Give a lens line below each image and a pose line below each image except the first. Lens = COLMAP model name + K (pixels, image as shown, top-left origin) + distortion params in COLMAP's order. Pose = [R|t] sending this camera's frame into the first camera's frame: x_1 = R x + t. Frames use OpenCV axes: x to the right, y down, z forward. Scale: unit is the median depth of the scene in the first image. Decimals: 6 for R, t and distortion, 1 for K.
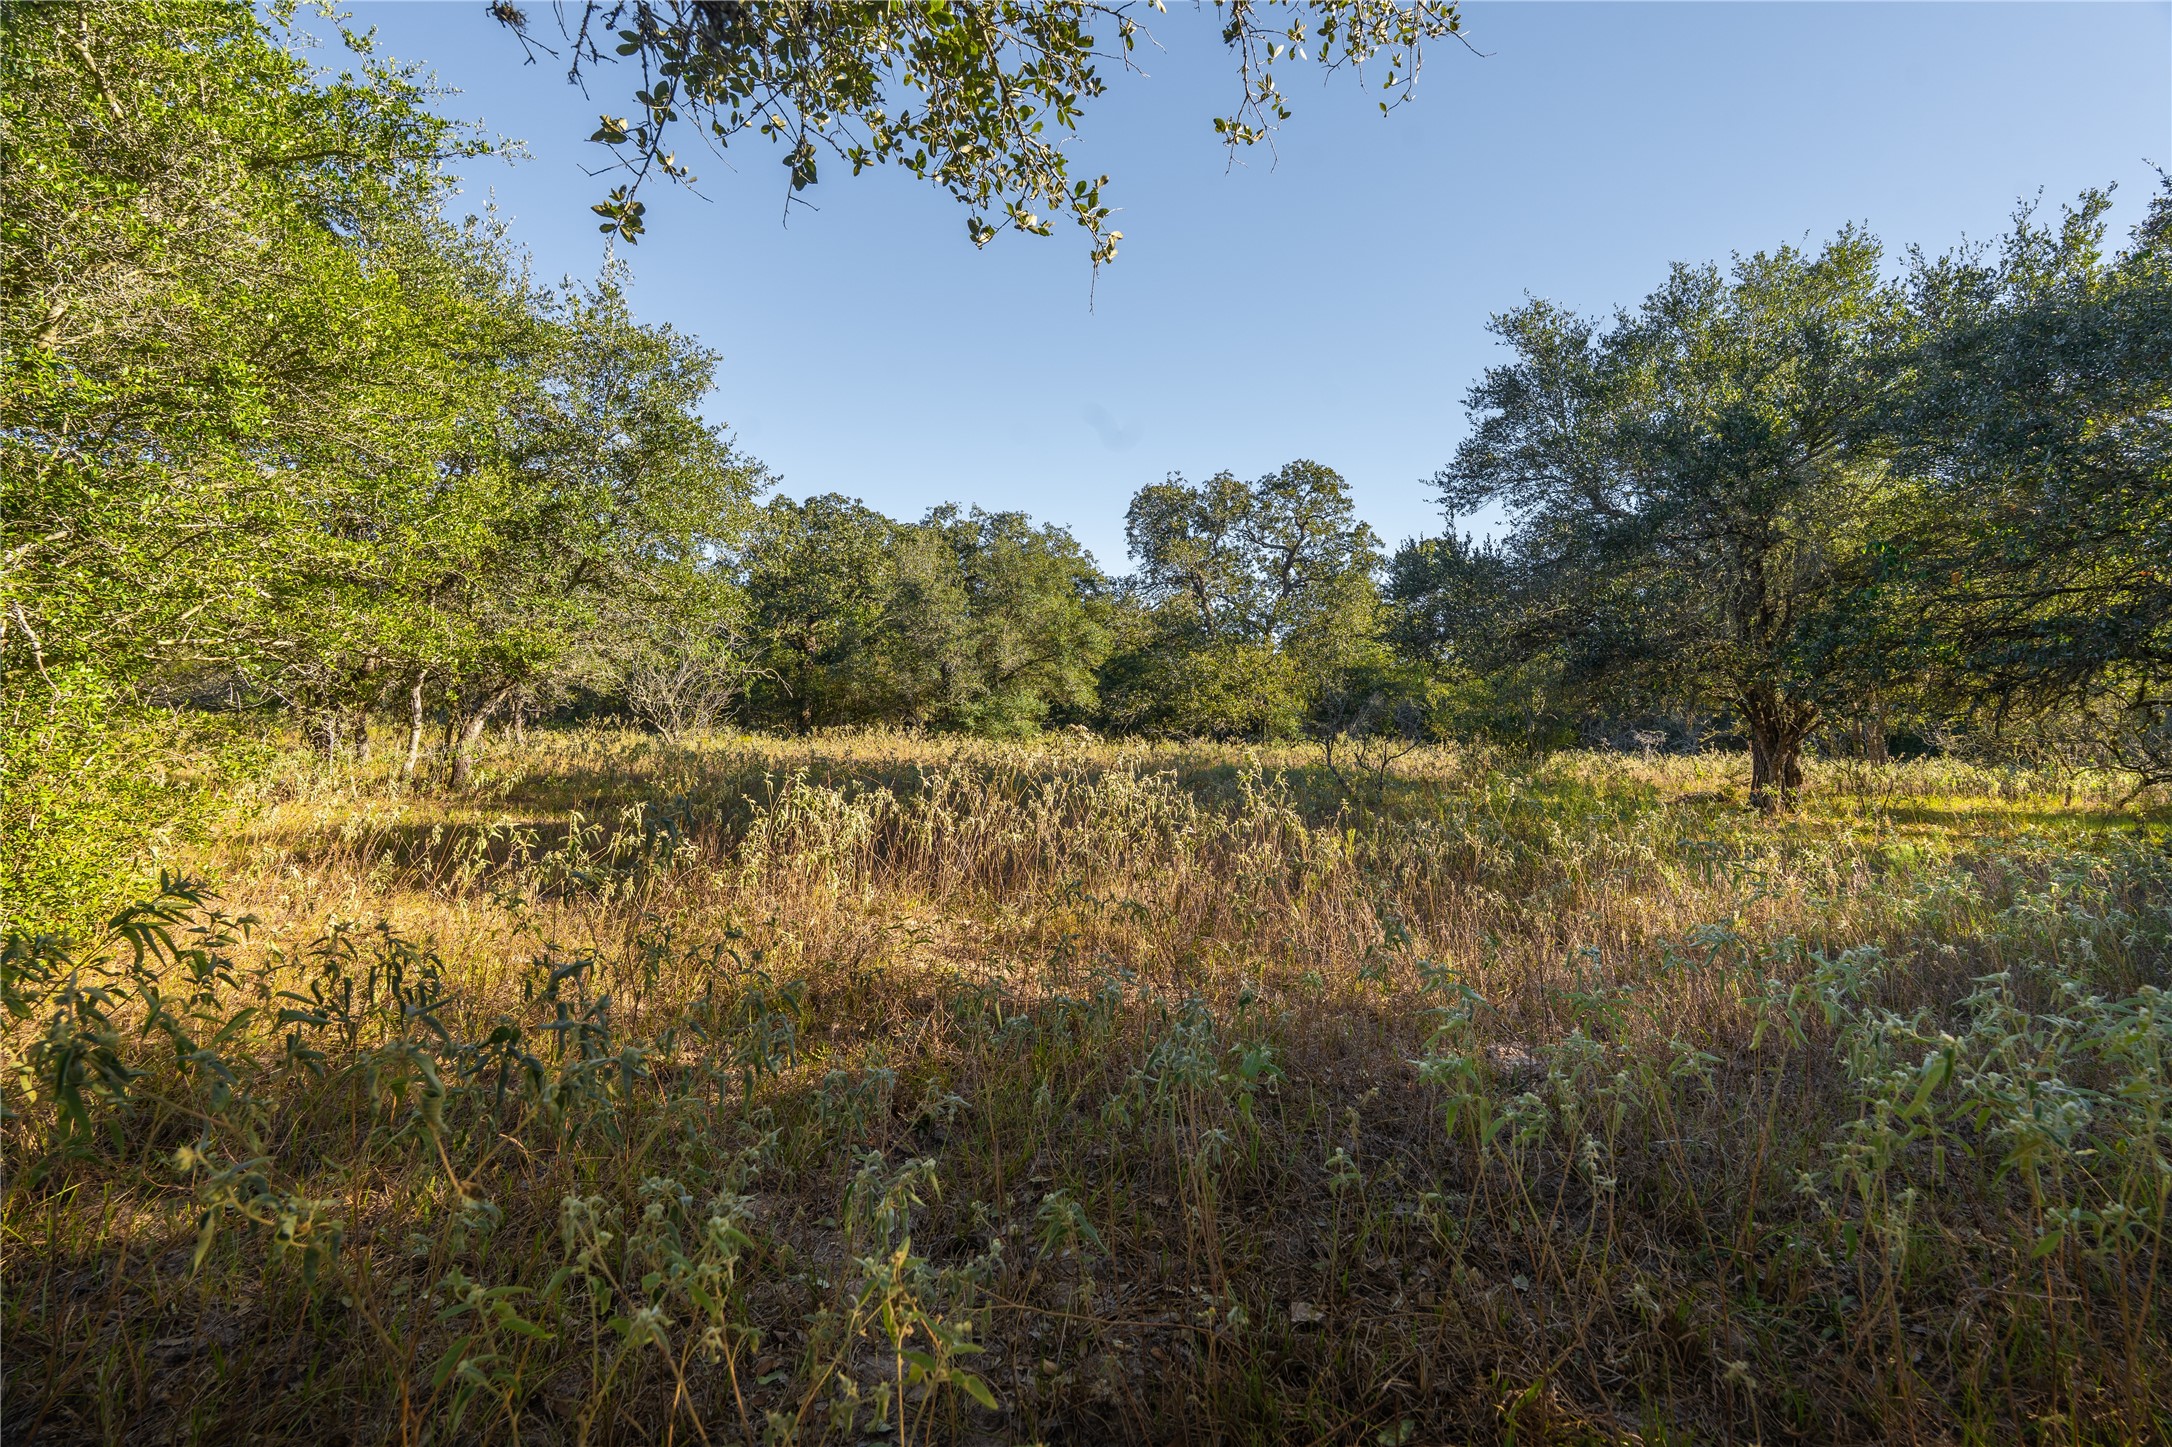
lens RADIAL K [[961.3, 0, 1103.1], [0, 961.3, 710.6], [0, 0, 1]] dist [-0.004834, -0.000186]
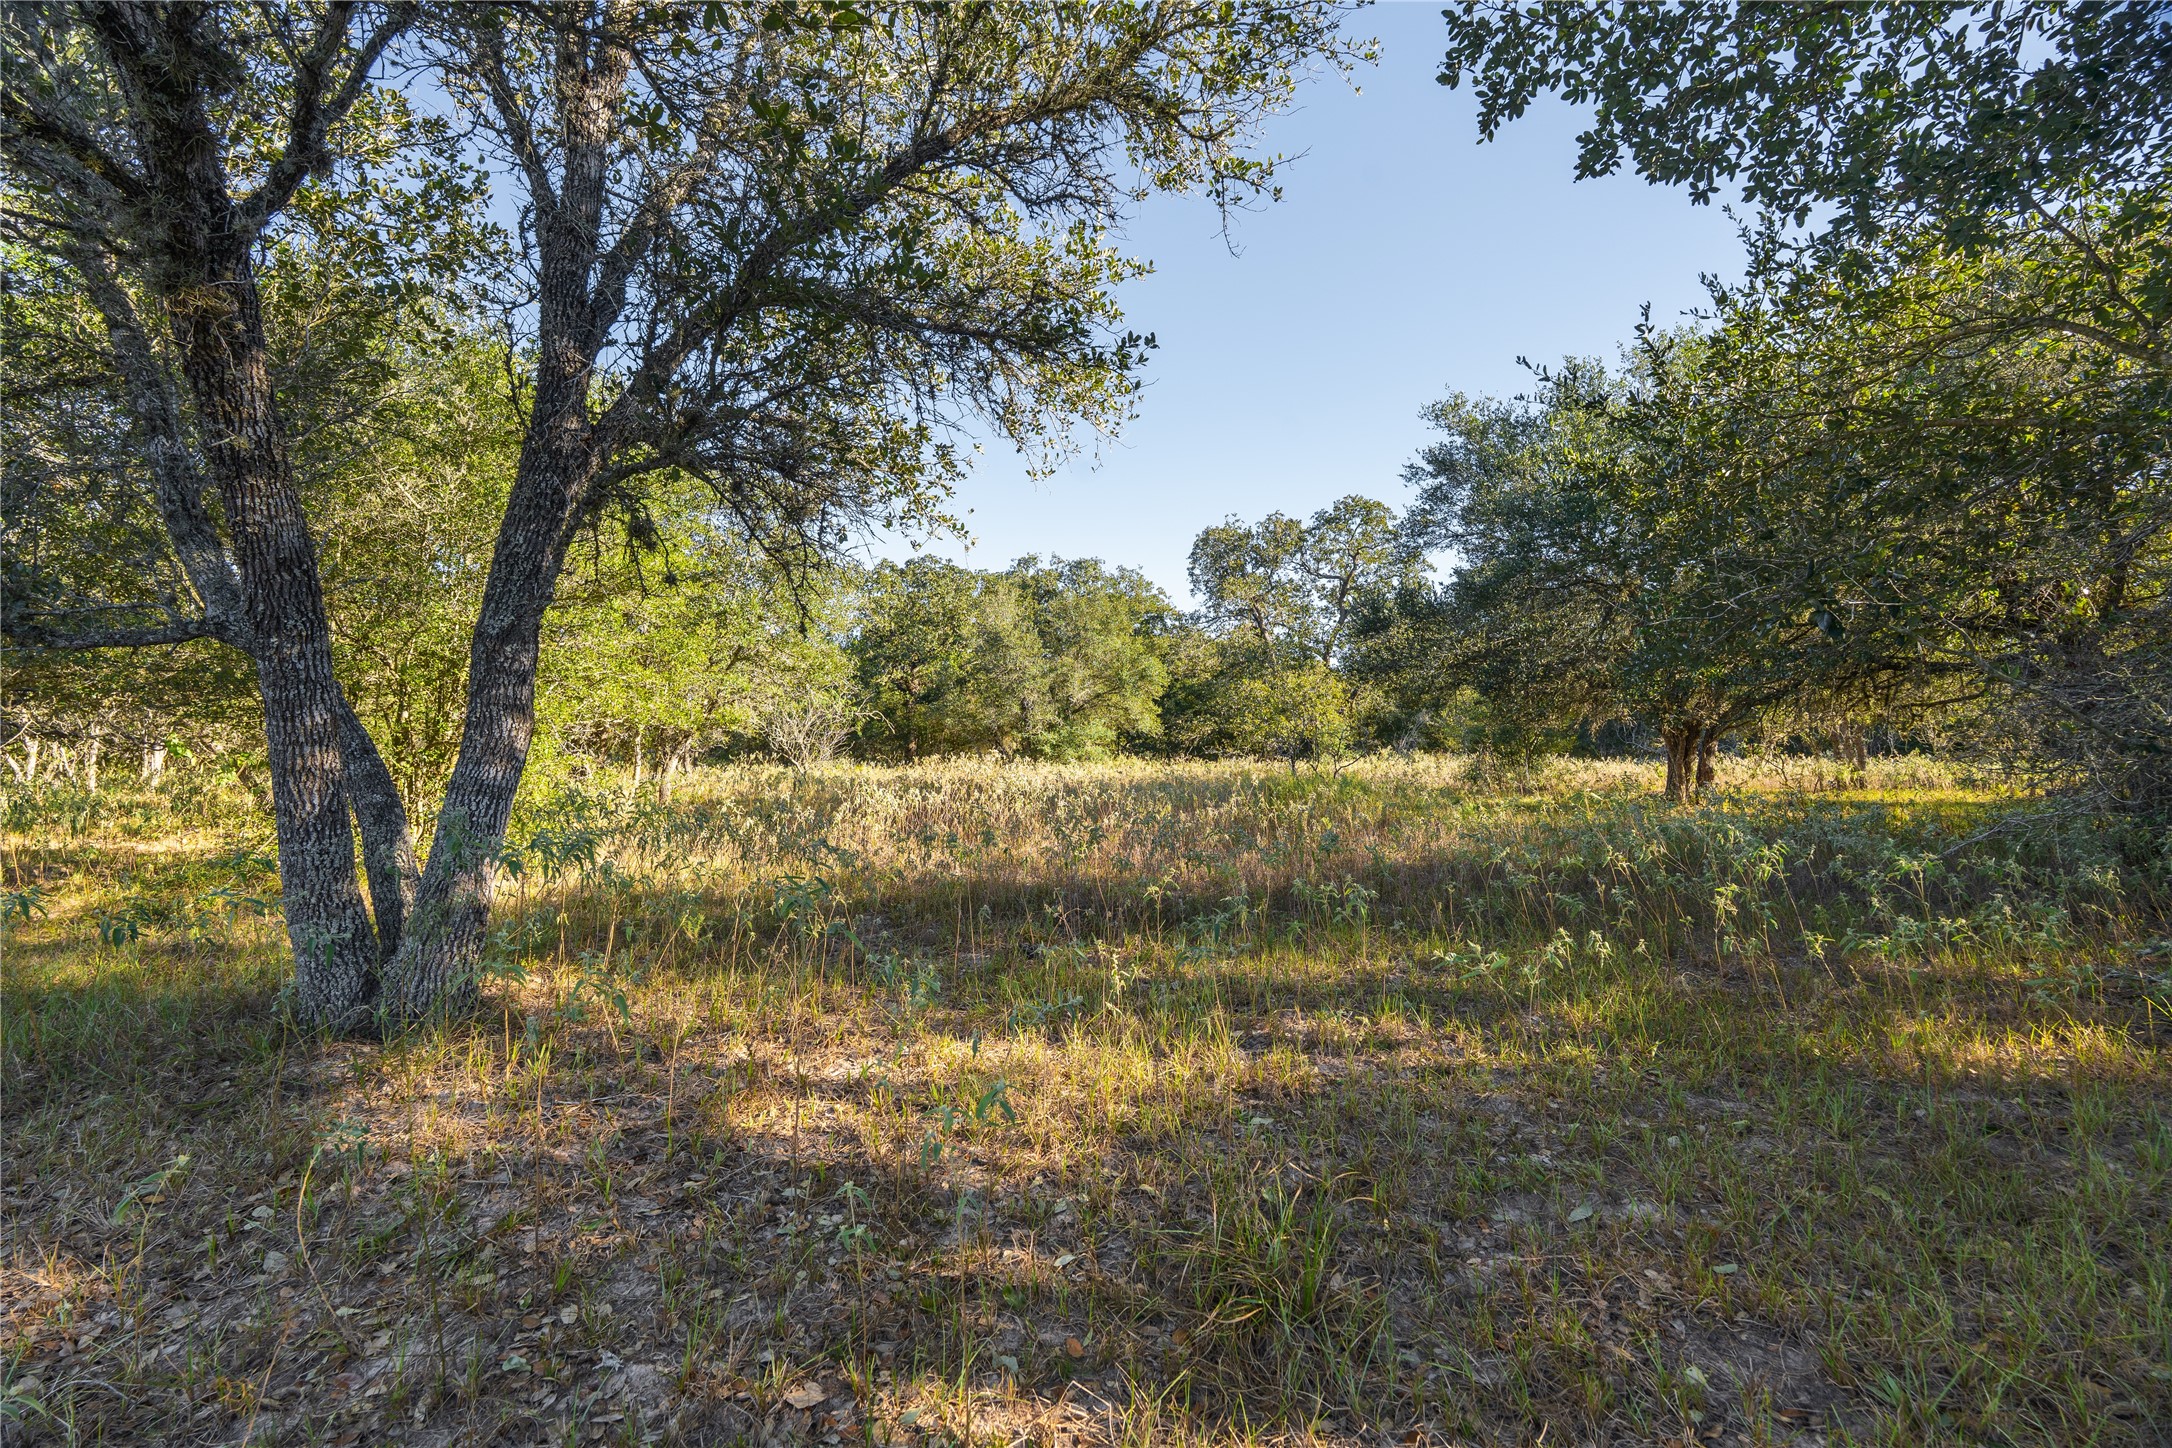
lens RADIAL K [[961.3, 0, 1074.2], [0, 961.3, 735.8], [0, 0, 1]] dist [-0.004834, -0.000186]
pose [[0.988942, -0.032767, -0.144636, 0.053459], [0.032769, 0.999460, -0.002366, -0.000292], [0.144635, -0.002400, 0.989482, -0.120321]]
